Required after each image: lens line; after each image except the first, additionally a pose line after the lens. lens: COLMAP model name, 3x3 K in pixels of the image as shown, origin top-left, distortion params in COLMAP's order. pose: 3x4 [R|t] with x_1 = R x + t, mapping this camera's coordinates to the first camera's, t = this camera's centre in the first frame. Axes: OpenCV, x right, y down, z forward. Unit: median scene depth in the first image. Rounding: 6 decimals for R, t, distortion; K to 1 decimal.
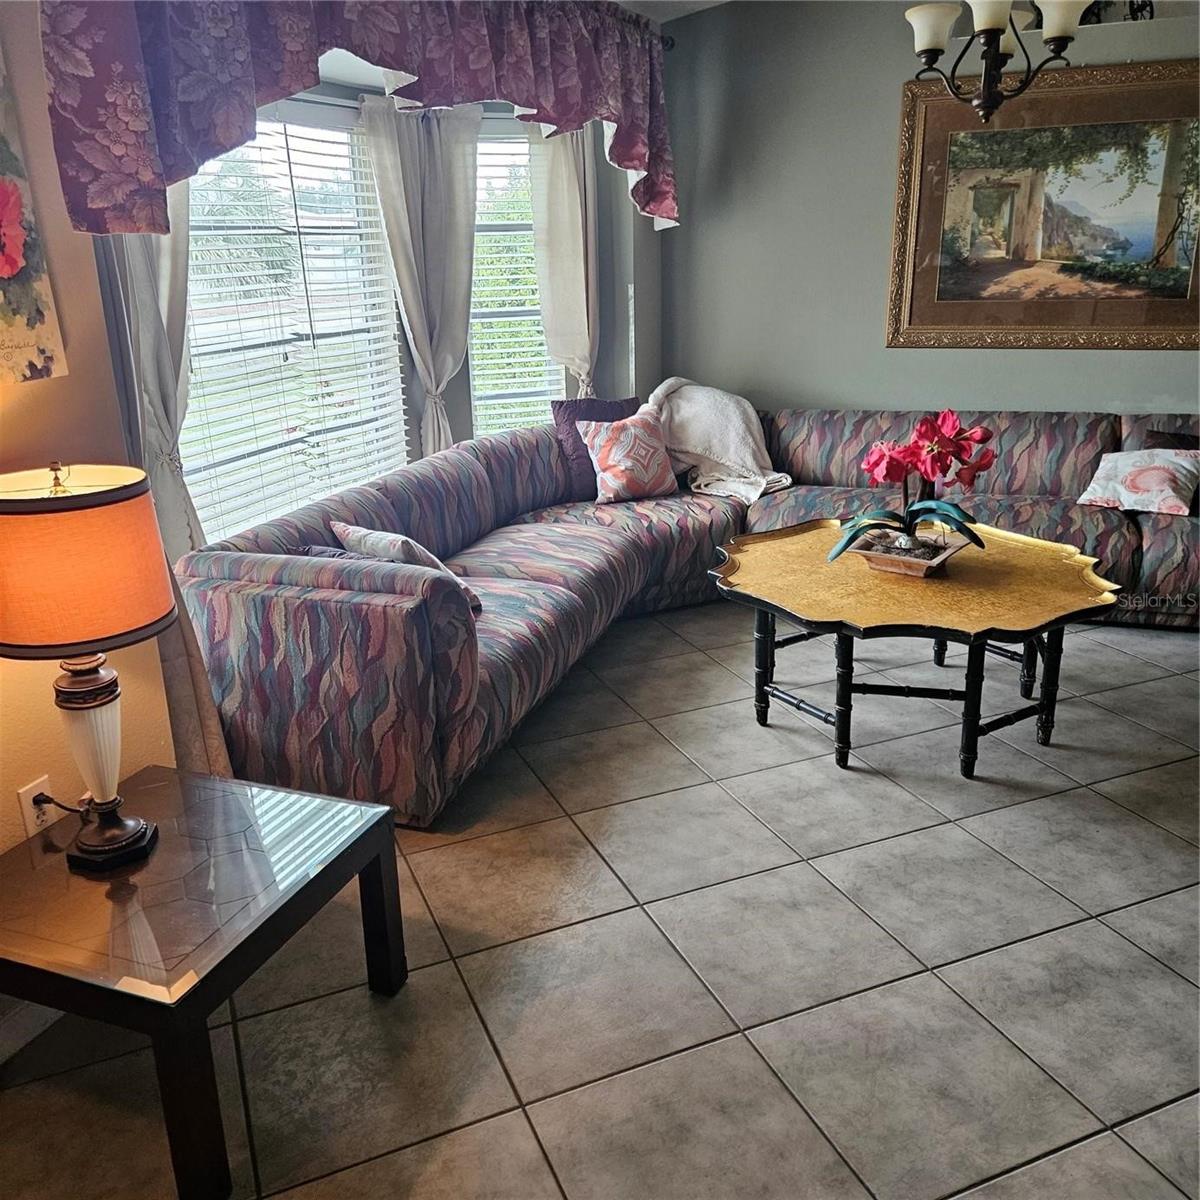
lens RADIAL K [[1056.8, 0, 596.7], [0, 1056.8, 600.8], [0, 0, 1]] dist [0.059569, -0.067087]
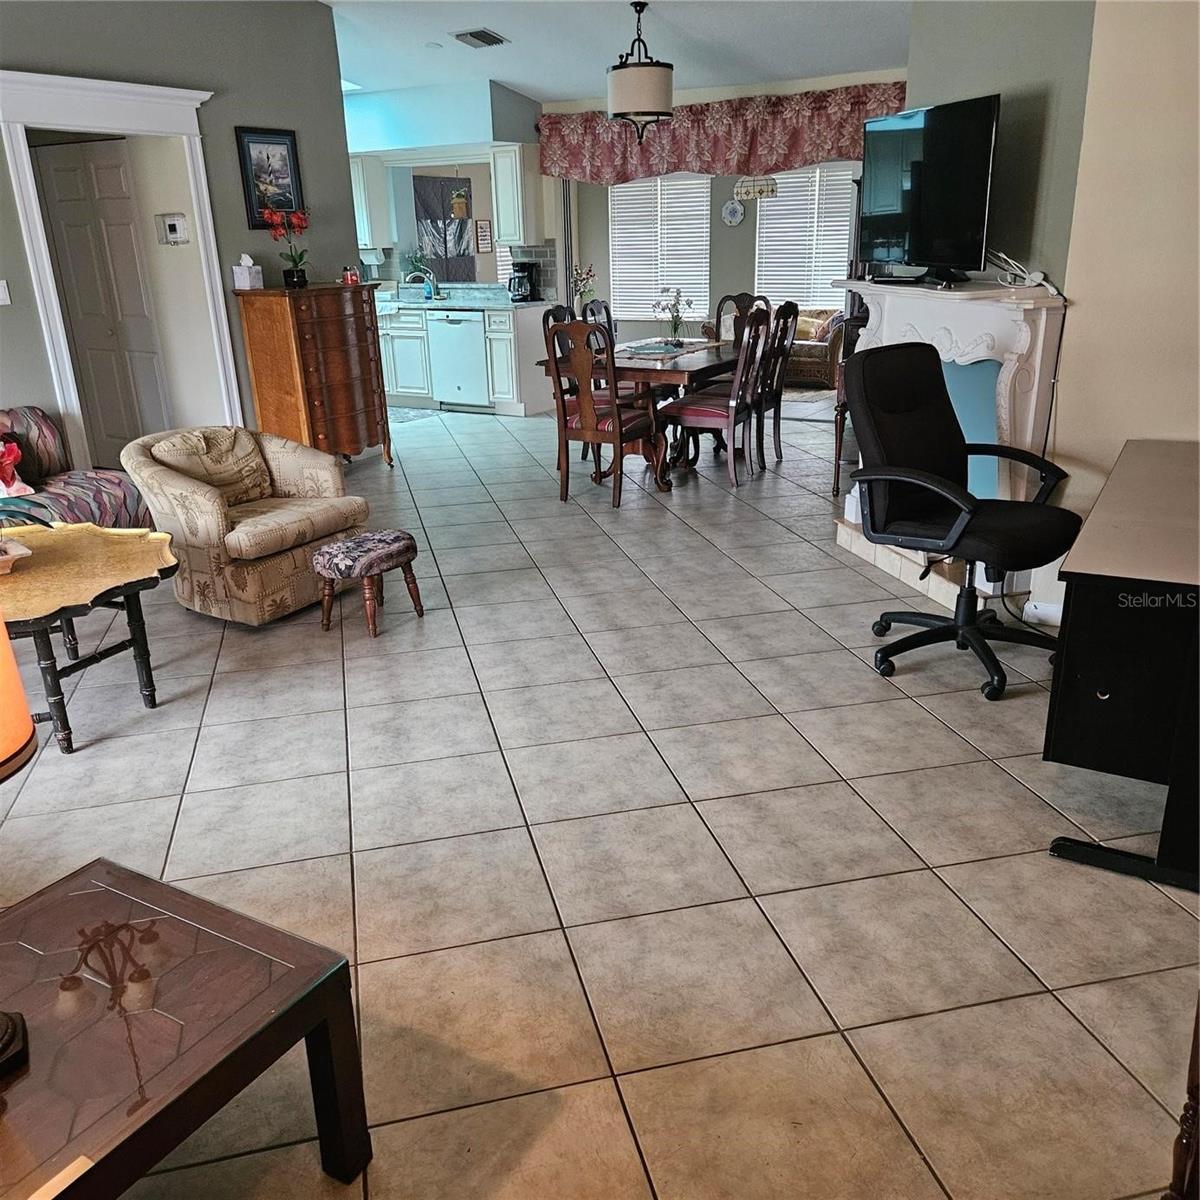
lens RADIAL K [[1056.8, 0, 599.8], [0, 1056.8, 601.2], [0, 0, 1]] dist [0.059569, -0.067087]
pose [[0.133885, -0.291413, 0.947182, -0.723763], [0.331536, 0.913885, 0.234306, -0.059730], [-0.933894, 0.282654, 0.218969, 0.261940]]
